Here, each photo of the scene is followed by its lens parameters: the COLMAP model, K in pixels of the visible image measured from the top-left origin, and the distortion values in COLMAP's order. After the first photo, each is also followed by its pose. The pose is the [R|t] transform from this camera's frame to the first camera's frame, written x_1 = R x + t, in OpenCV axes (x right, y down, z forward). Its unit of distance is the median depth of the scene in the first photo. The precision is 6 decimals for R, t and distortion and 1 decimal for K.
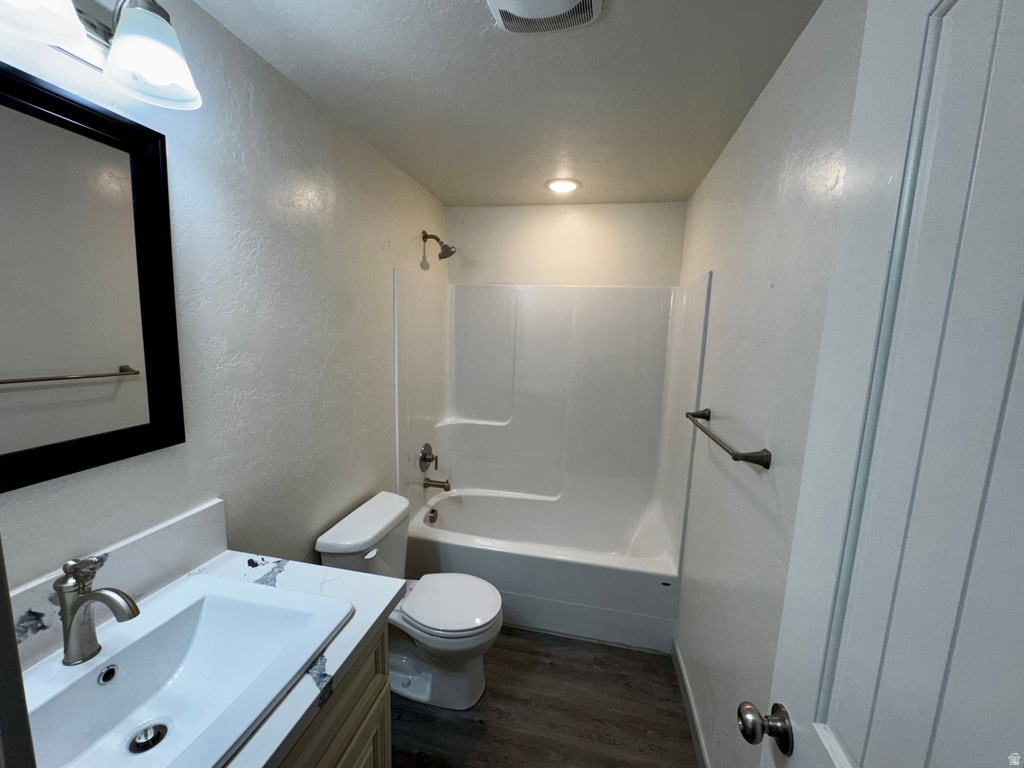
lens RADIAL K [[407.2, 0, 513.0], [0, 407.2, 384.4], [0, 0, 1]] dist [-0.003547, -0.000056]
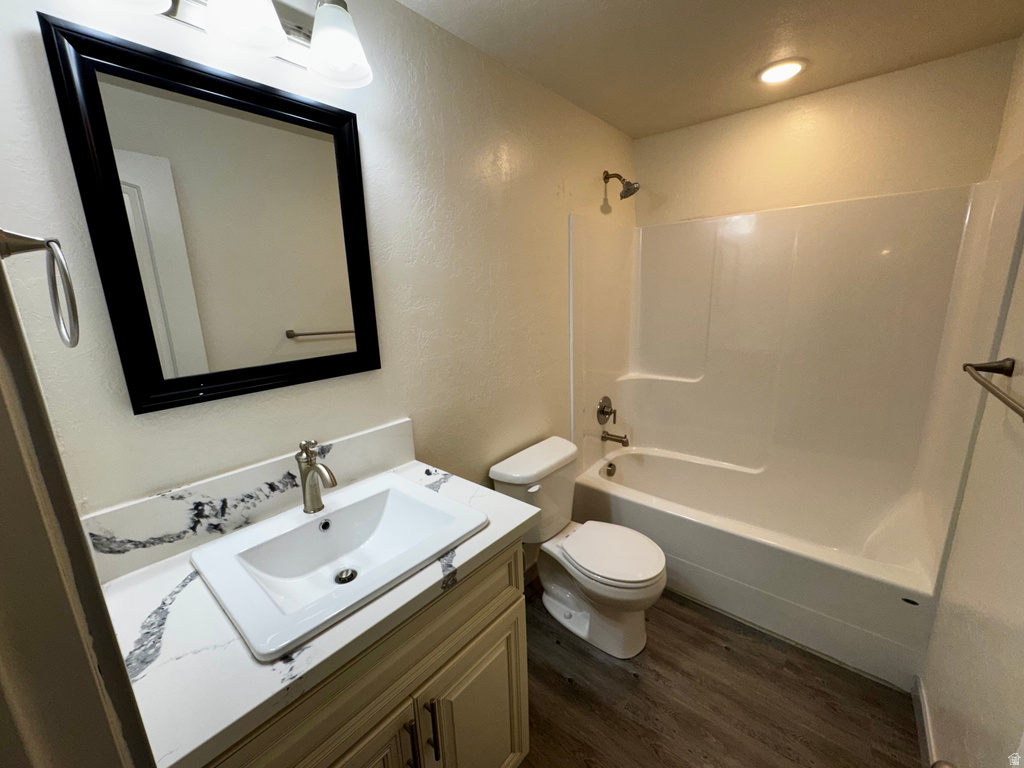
lens RADIAL K [[407.2, 0, 513.0], [0, 407.2, 384.4], [0, 0, 1]] dist [-0.003547, -0.000056]
pose [[0.875146, 0.045267, -0.481737, 0.100675], [-0.003802, 0.996227, 0.086704, 0.049261], [0.483844, -0.074047, 0.872016, 0.056950]]
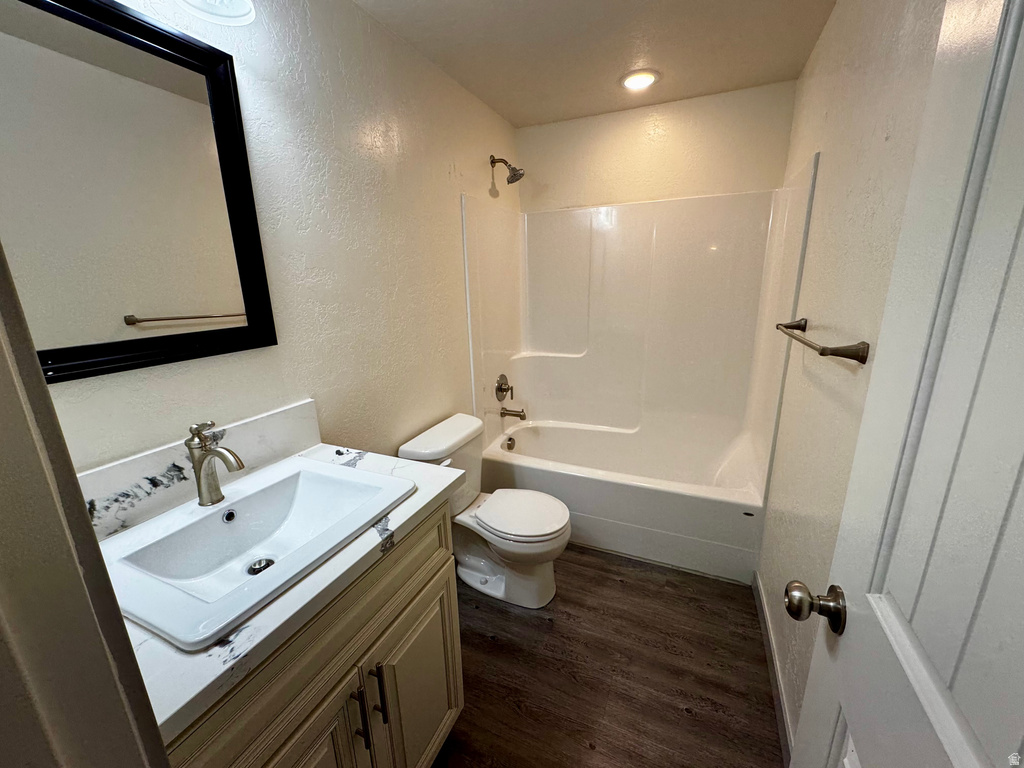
lens RADIAL K [[407.2, 0, 513.0], [0, 407.2, 384.4], [0, 0, 1]] dist [-0.003547, -0.000056]
pose [[0.975798, -0.002125, -0.218662, 0.061337], [0.026974, 0.993485, 0.110722, 0.088759], [0.217002, -0.113941, 0.969499, 0.006793]]
